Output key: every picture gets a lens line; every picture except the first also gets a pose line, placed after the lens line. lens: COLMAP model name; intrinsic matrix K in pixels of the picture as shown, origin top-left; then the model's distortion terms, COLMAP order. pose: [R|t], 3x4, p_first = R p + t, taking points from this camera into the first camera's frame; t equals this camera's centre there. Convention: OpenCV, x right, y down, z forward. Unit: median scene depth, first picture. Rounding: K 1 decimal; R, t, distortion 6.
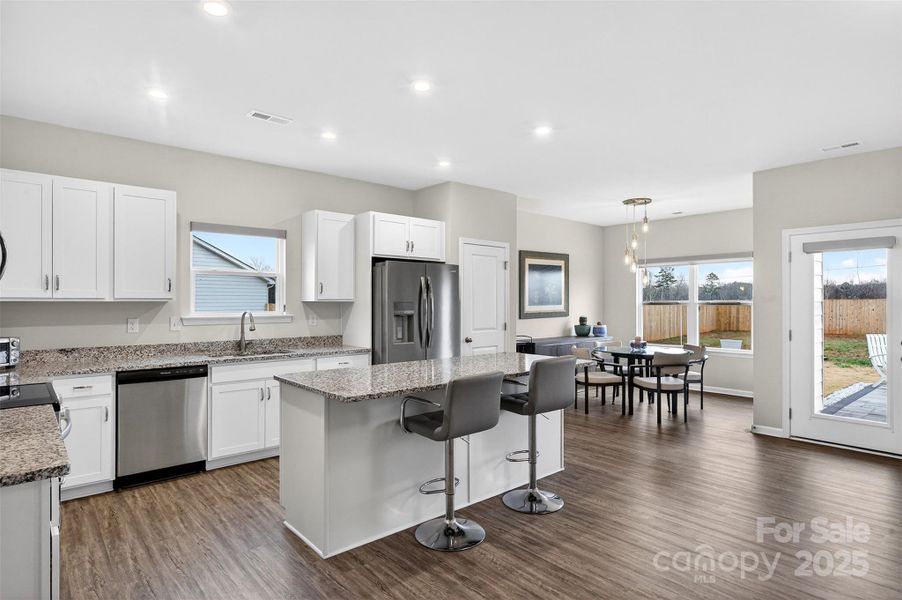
lens RADIAL K [[490.8, 0, 449.0], [0, 490.8, 303.8], [0, 0, 1]] dist [-0.000663, 0.000168]
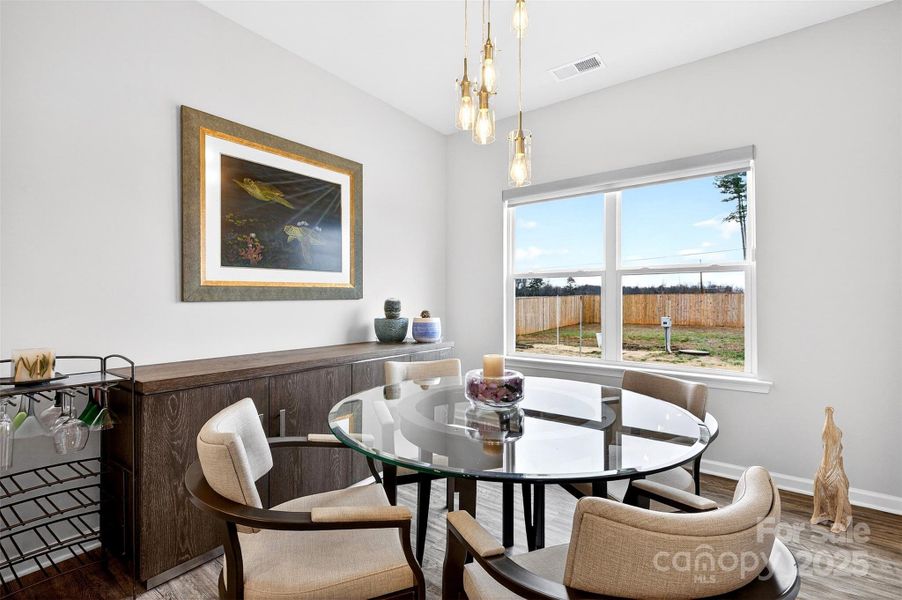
lens RADIAL K [[426.4, 0, 450.1], [0, 426.4, 299.4], [0, 0, 1]] dist [0.004895, 0.000433]
pose [[0.976600, -0.000662, 0.215062, 0.312267], [0.001696, 0.999988, -0.004620, 0.036134], [-0.215056, 0.004877, 0.976590, 0.779101]]
